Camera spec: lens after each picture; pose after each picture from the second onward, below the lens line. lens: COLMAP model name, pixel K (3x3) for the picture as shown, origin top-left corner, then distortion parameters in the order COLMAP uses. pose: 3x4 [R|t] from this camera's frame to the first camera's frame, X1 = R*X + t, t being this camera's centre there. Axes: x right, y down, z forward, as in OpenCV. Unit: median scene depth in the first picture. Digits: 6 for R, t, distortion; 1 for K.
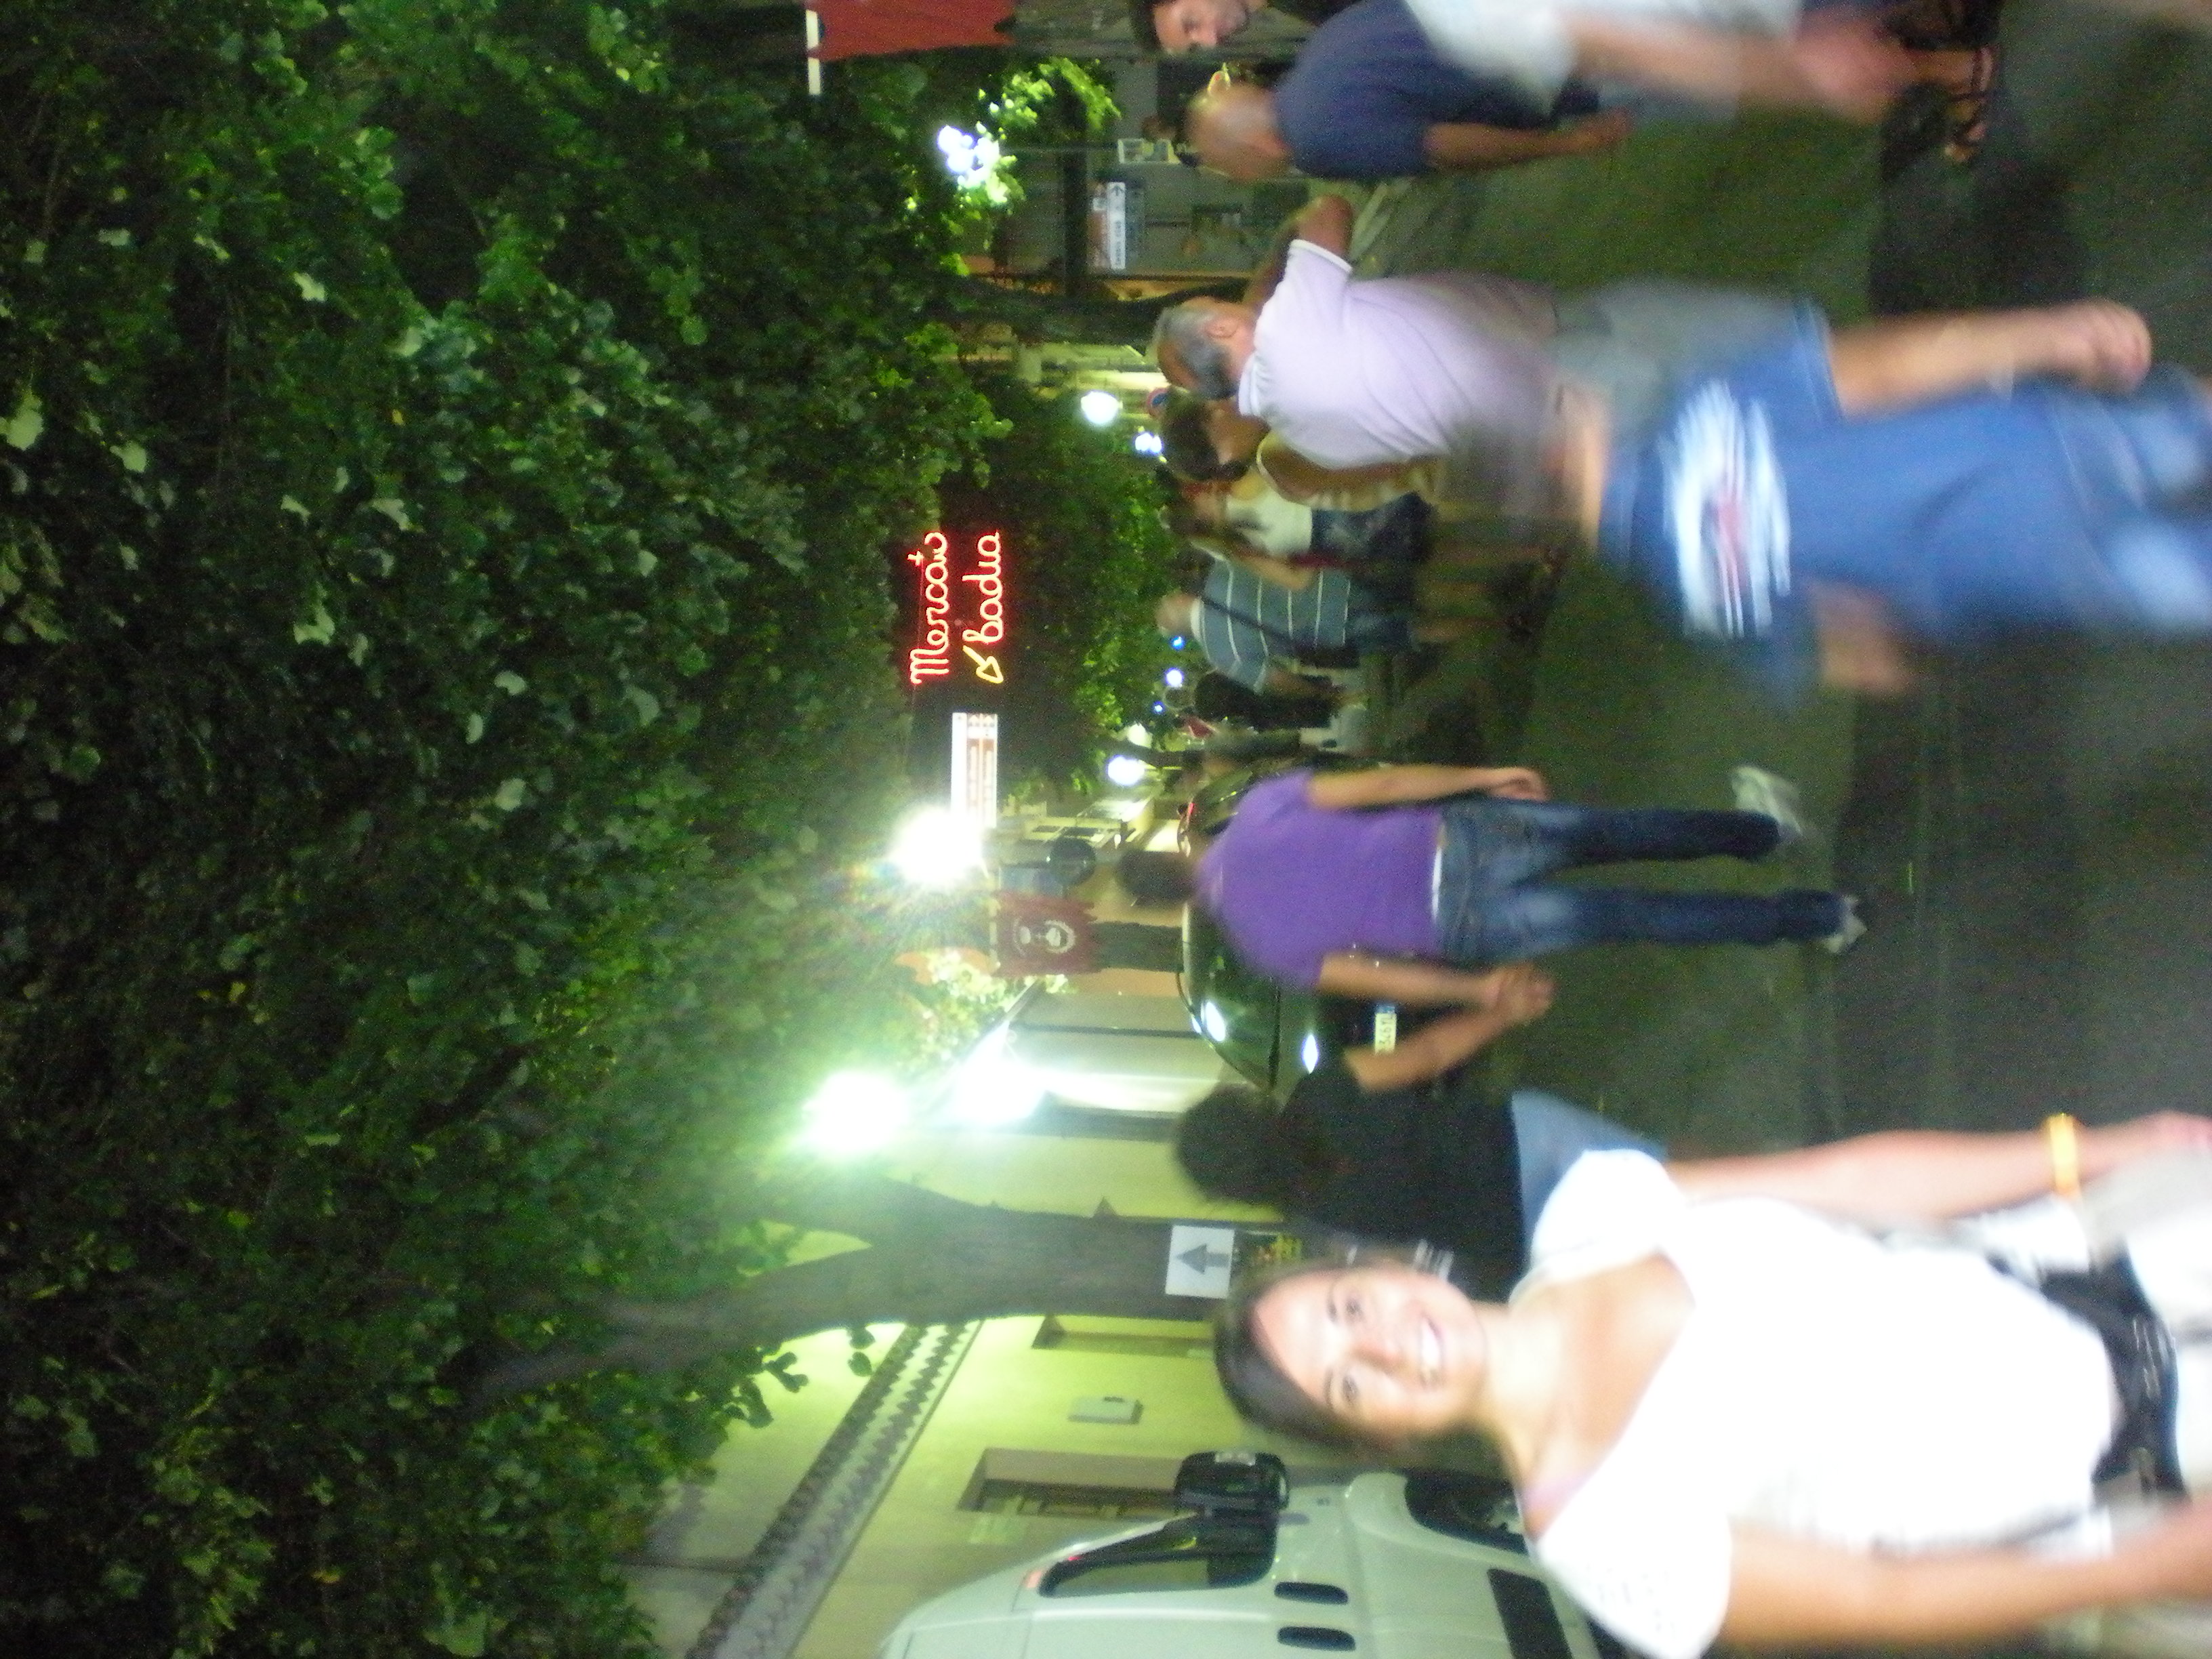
lens RADIAL K [[2364.9, 0, 1093.3], [0, 2364.9, 821.6], [0, 0, 1]] dist [-0.132903, 0.000000]
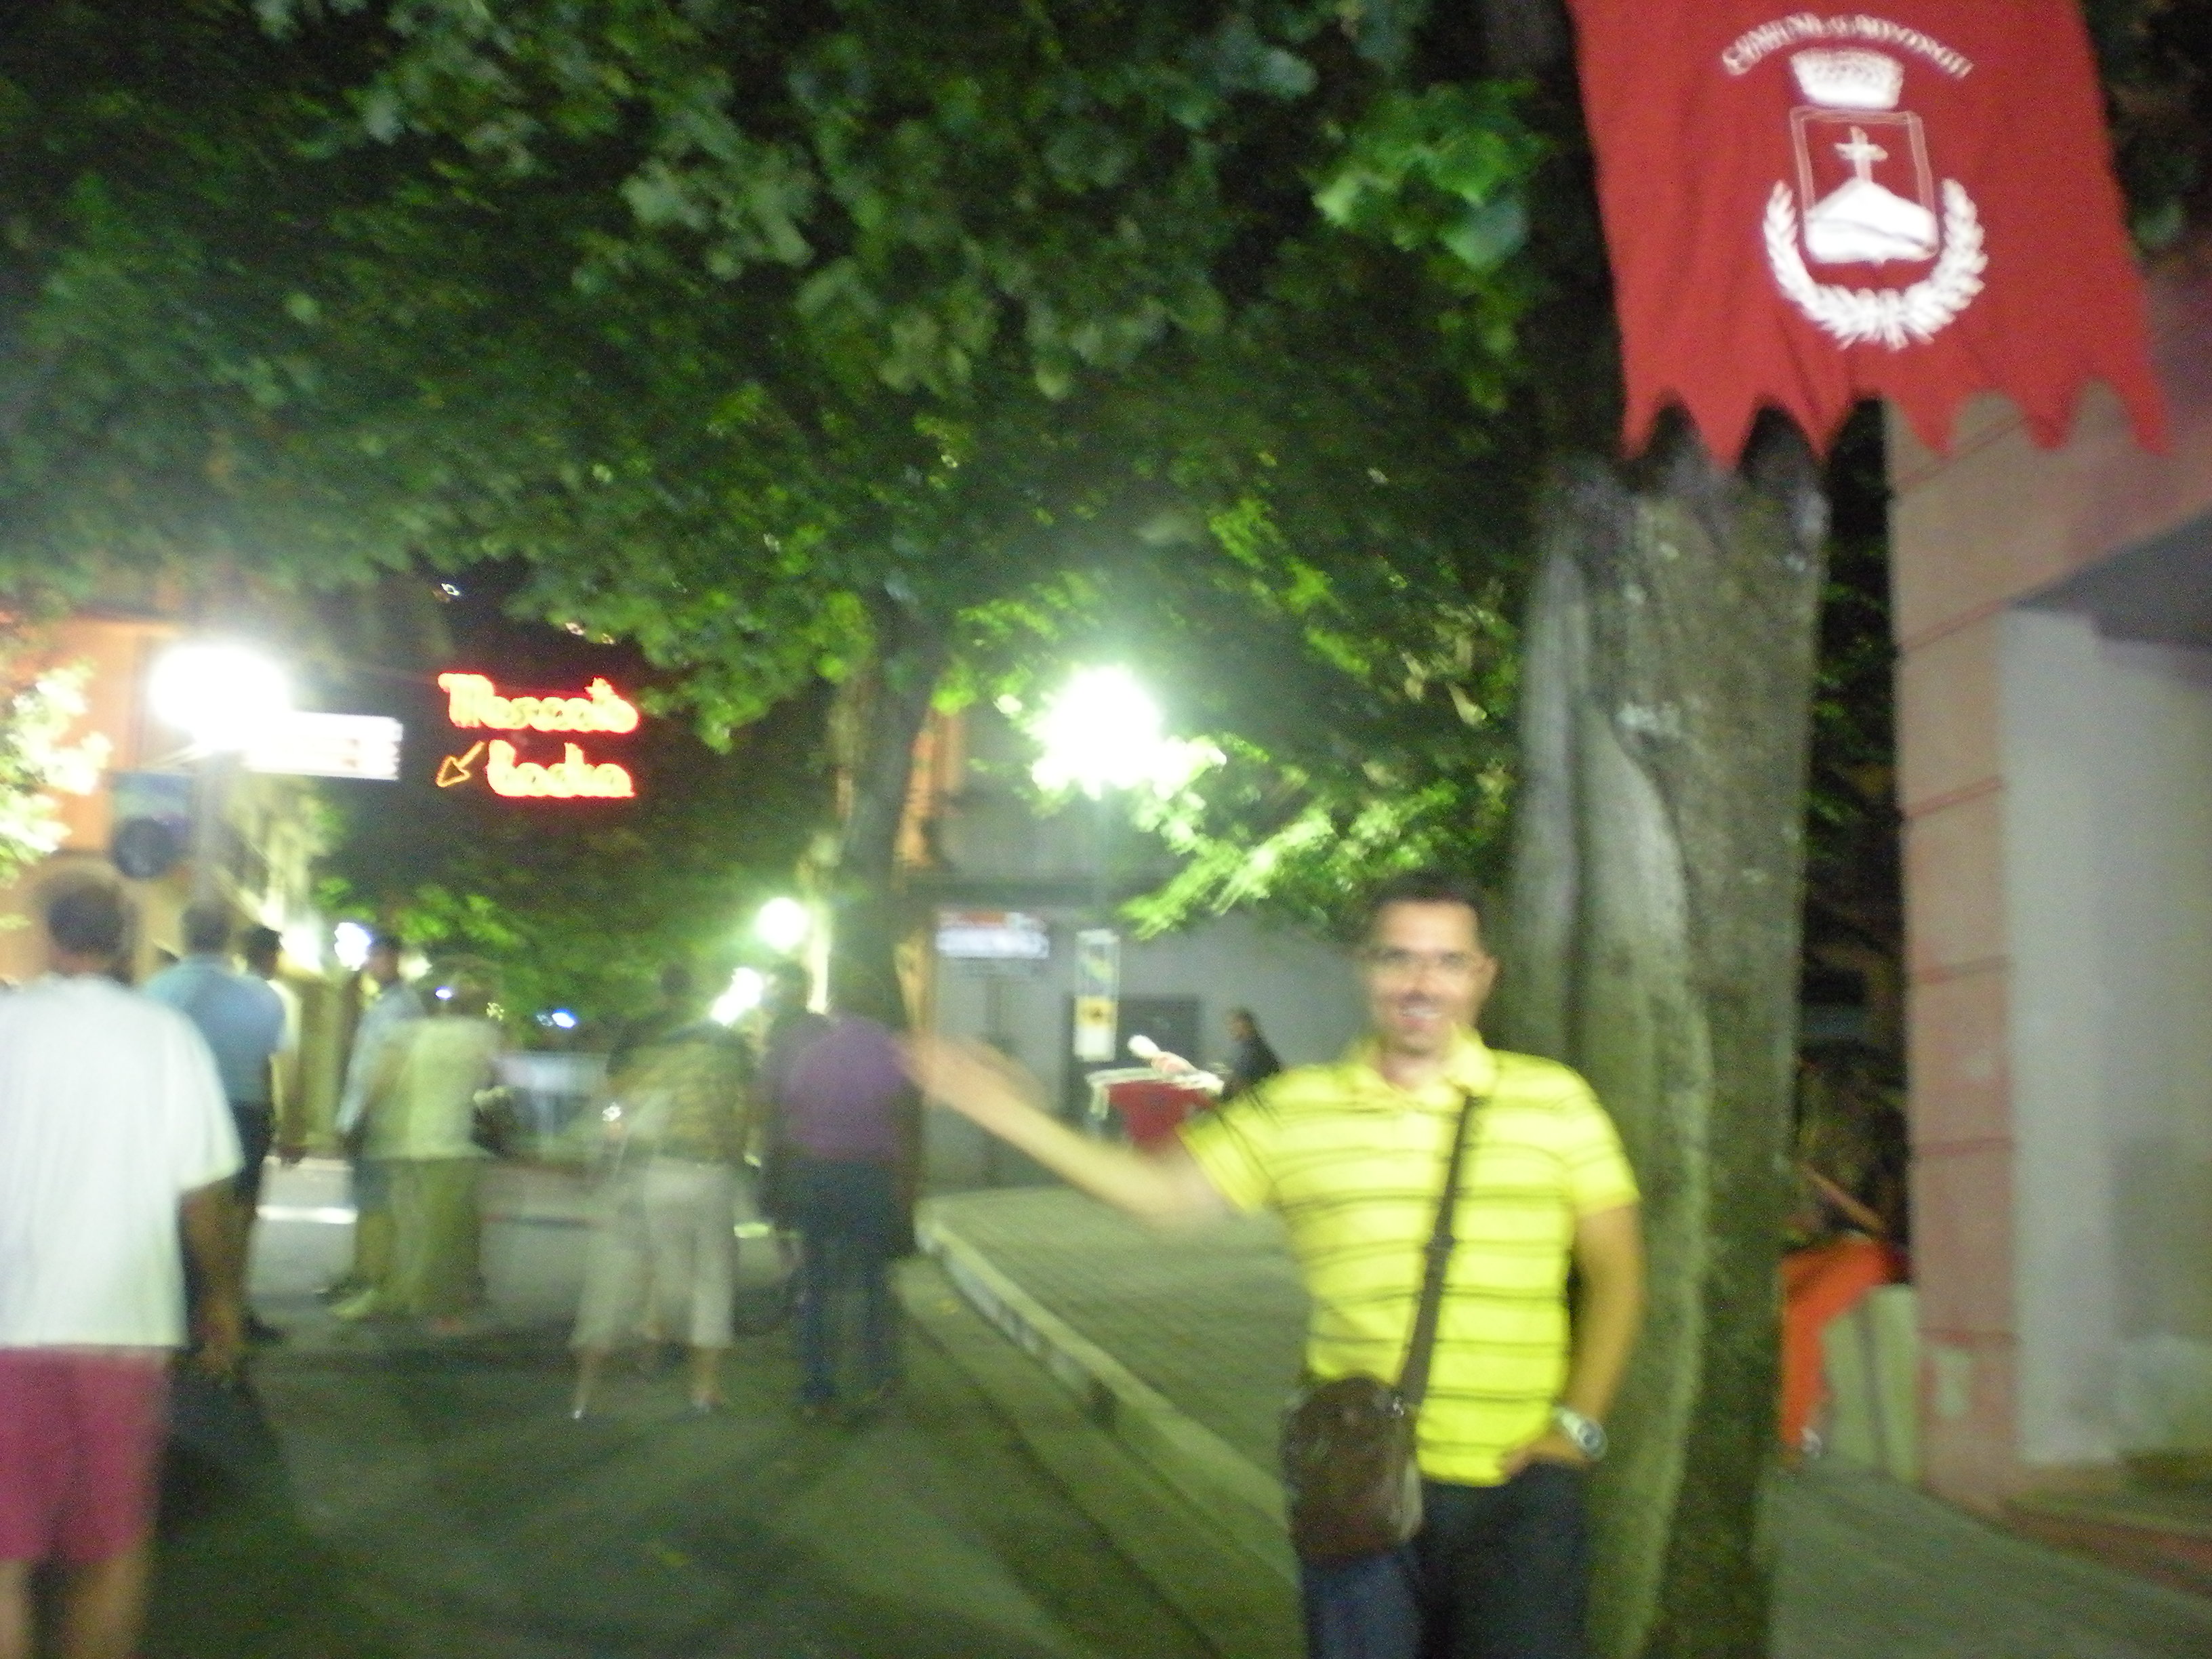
lens RADIAL K [[2364.9, 0, 1072.1], [0, 2364.9, 850.2], [0, 0, 1]] dist [-0.132903, 0.000000]
pose [[-0.028015, 0.998696, -0.042670, 0.032893], [-0.958679, -0.038934, -0.281815, -0.129603], [-0.283109, 0.033012, 0.958519, 0.558618]]
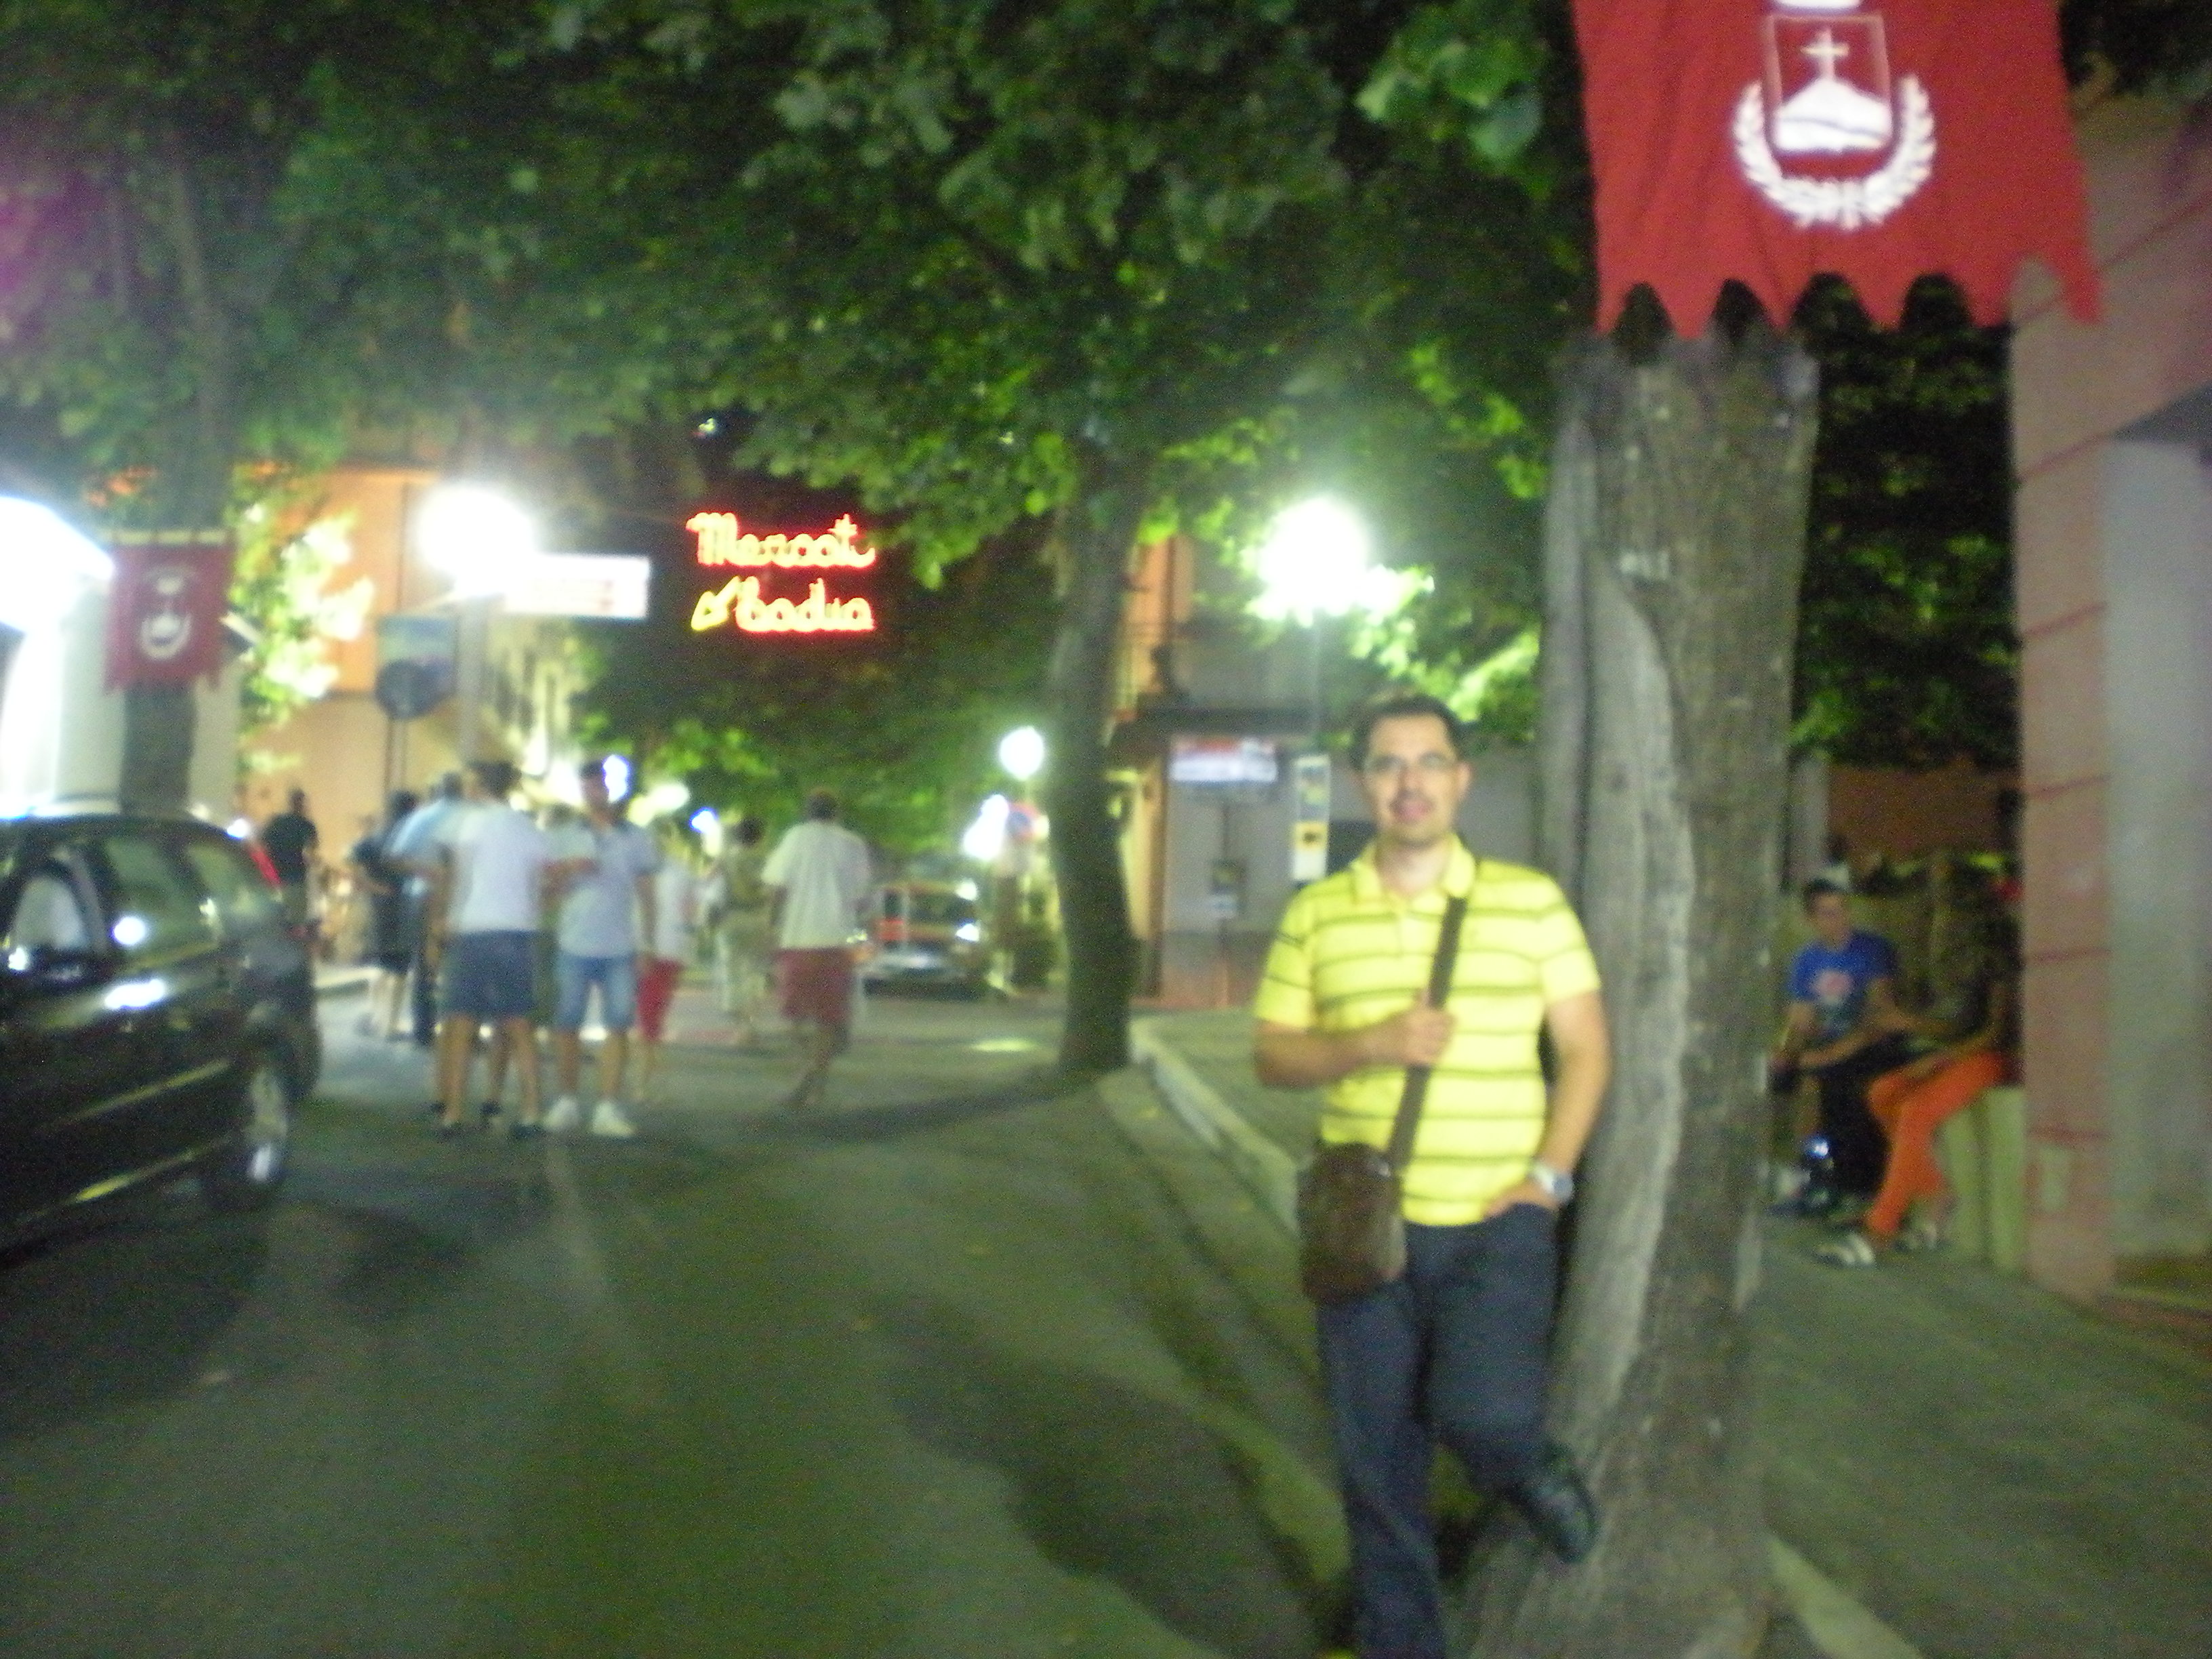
lens RADIAL K [[2364.9, 0, 1092.1], [0, 2364.9, 832.1], [0, 0, 1]] dist [-0.132903, 0.000000]
pose [[-0.016362, 0.999538, 0.025617, 0.032415], [-0.982692, -0.011347, -0.184902, -0.144215], [-0.184526, -0.028199, 0.982423, 0.506562]]
